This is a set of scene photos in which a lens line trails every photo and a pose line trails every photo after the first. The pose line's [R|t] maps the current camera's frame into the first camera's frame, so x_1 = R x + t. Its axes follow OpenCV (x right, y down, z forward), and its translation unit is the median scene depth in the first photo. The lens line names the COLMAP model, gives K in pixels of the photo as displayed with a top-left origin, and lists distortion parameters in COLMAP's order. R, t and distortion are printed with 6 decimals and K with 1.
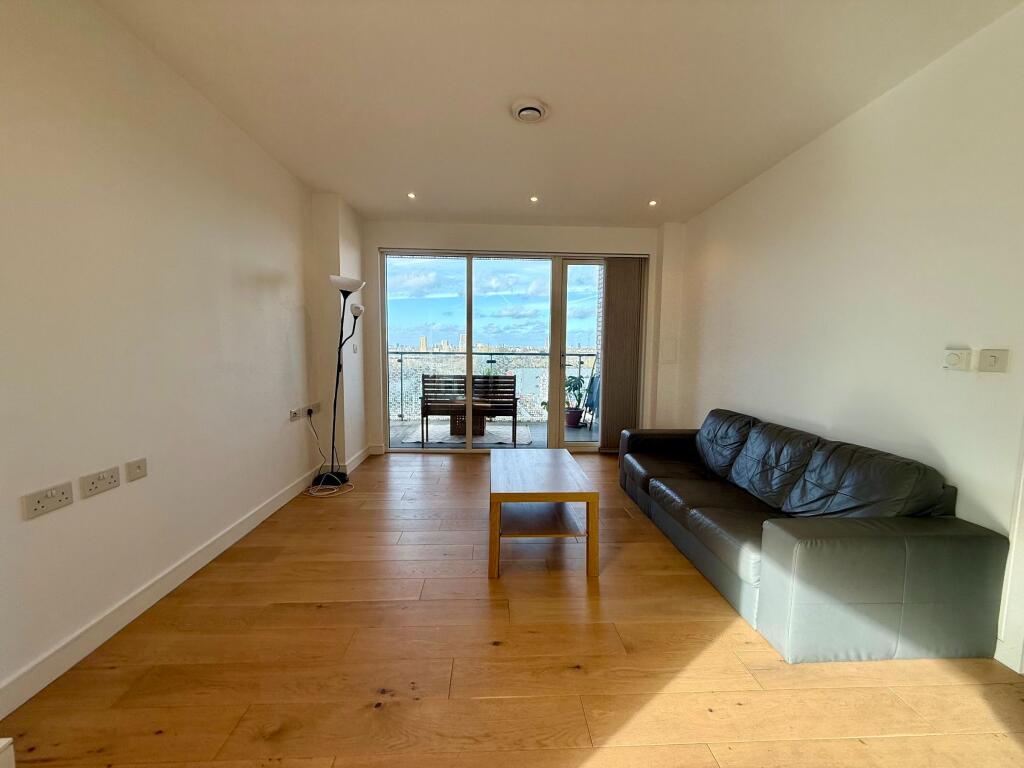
lens RADIAL K [[404.0, 0, 512.0], [0, 404.0, 383.1], [0, 0, 1]] dist [-0.007137, 0.000527]
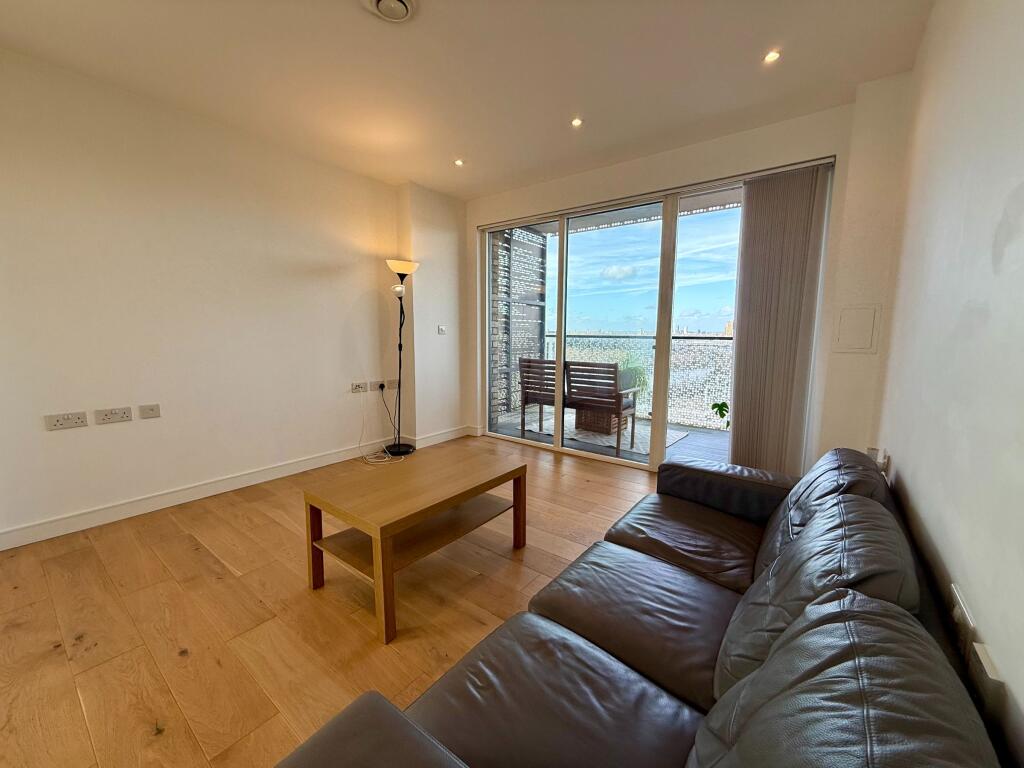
lens RADIAL K [[404.0, 0, 515.0], [0, 404.0, 384.8], [0, 0, 1]] dist [-0.007137, 0.000527]
pose [[0.765911, 0.075908, -0.638449, 0.494212], [-0.053621, 0.997088, 0.054222, -0.012962], [0.640706, -0.007295, 0.767752, 0.378571]]
